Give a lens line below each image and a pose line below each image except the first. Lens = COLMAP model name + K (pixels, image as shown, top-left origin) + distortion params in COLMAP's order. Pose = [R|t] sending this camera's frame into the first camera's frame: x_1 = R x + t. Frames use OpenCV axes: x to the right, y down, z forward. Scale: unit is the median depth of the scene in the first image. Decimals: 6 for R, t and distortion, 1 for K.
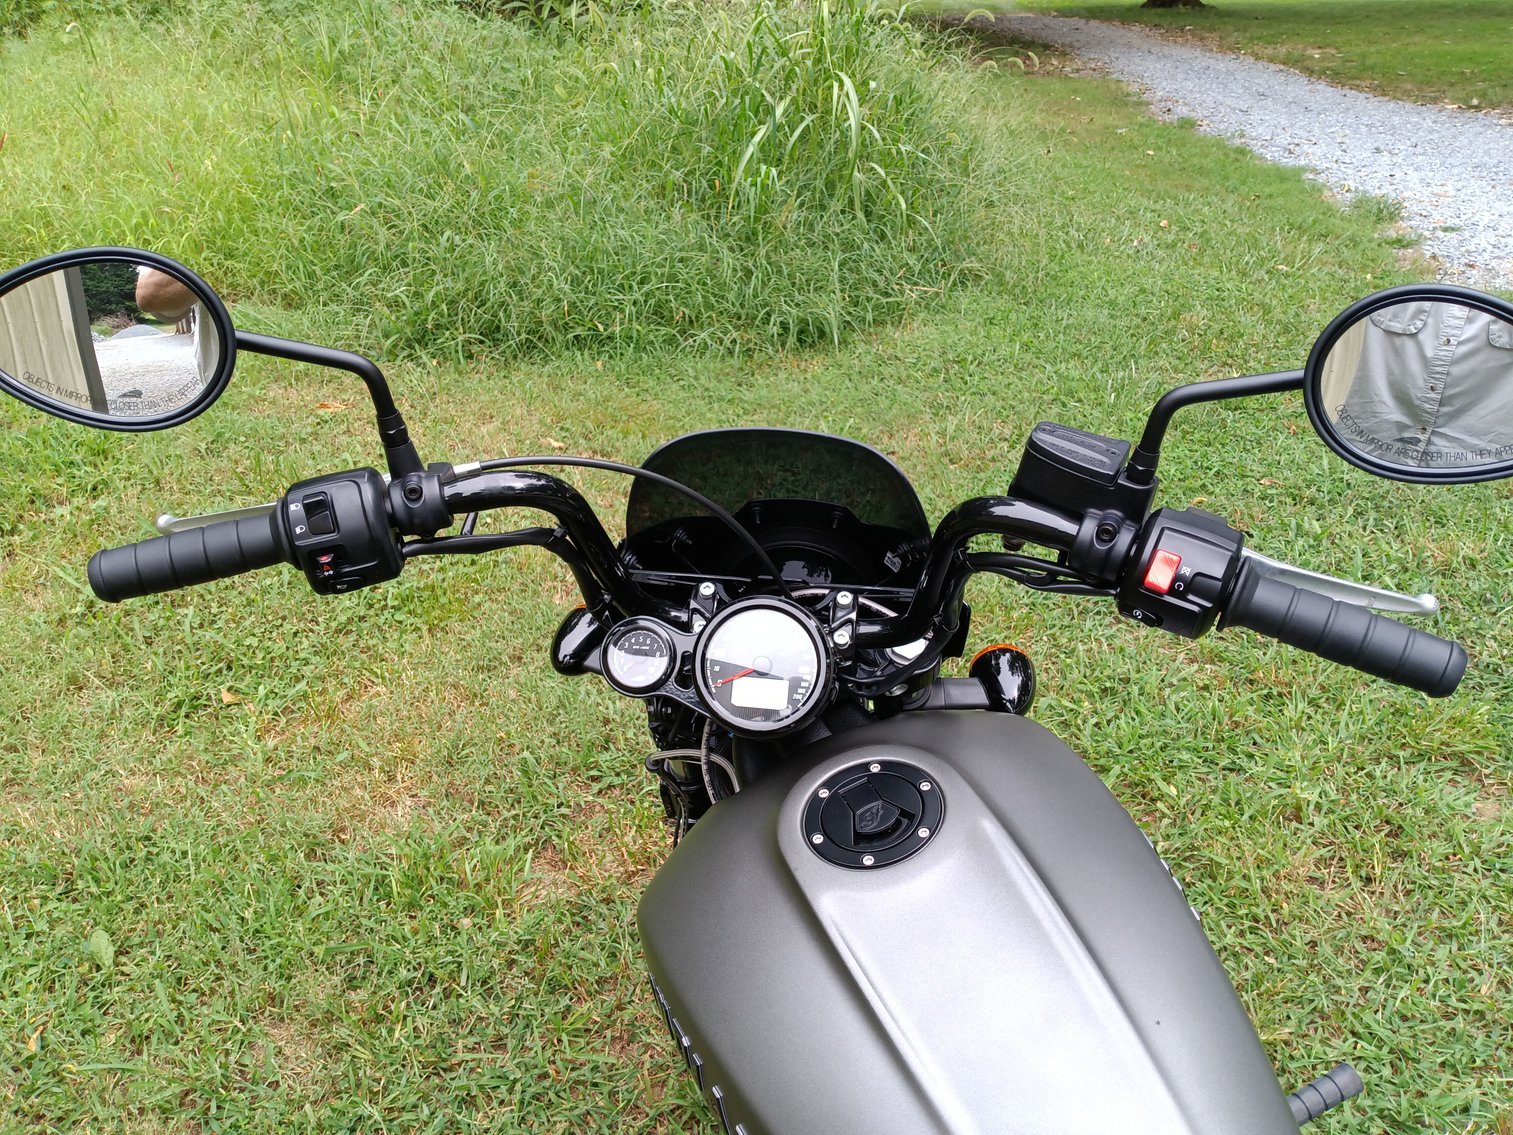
lens RADIAL K [[1187.6, 0, 761.7], [0, 1187.6, 589.8], [0, 0, 1]] dist [0.018989, -0.071585]
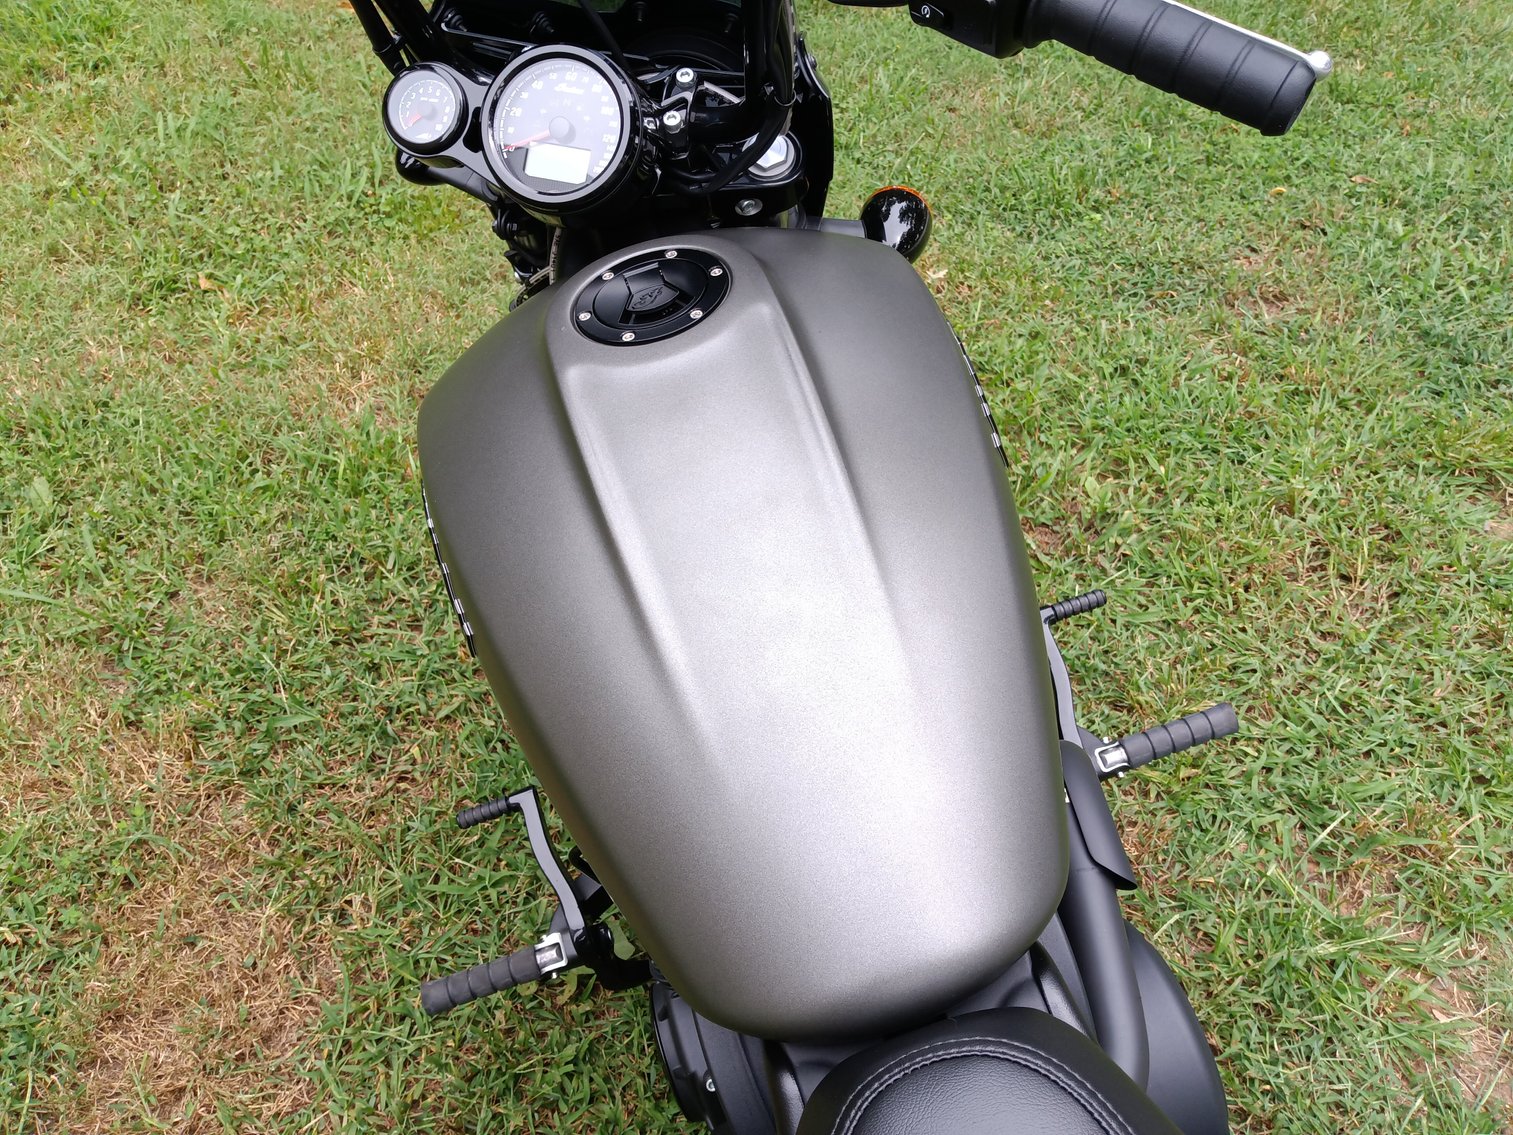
lens RADIAL K [[1189.3, 0, 756.5], [0, 1189.3, 567.5], [0, 0, 1]] dist [0.030930, -0.086325]
pose [[0.992087, 0.110635, -0.059359, 0.088872], [-0.095491, 0.971849, 0.215384, 0.067284], [0.081517, -0.208011, 0.974724, 0.038272]]
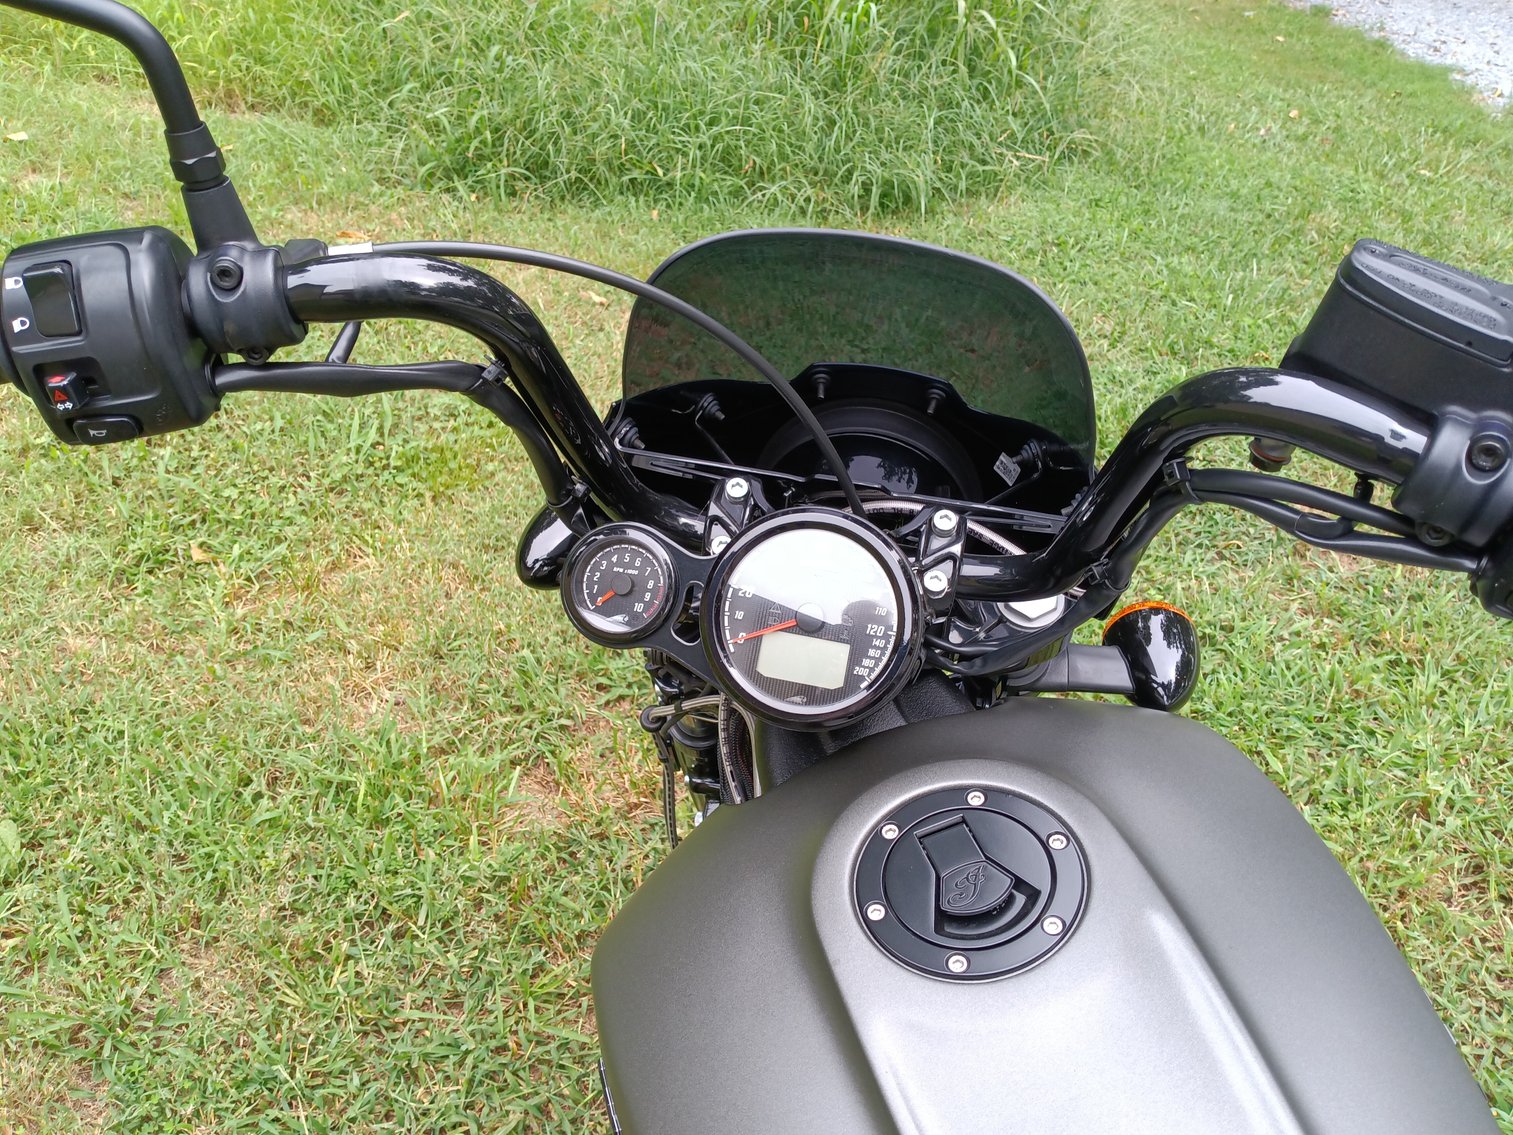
lens RADIAL K [[1174.0, 0, 757.1], [0, 1174.0, 620.3], [0, 0, 1]] dist [0.025902, -0.069508]
pose [[0.995158, 0.091875, -0.034918, -0.002565], [-0.087015, 0.988750, 0.121661, -0.003641], [0.045703, -0.118033, 0.991957, 0.158929]]
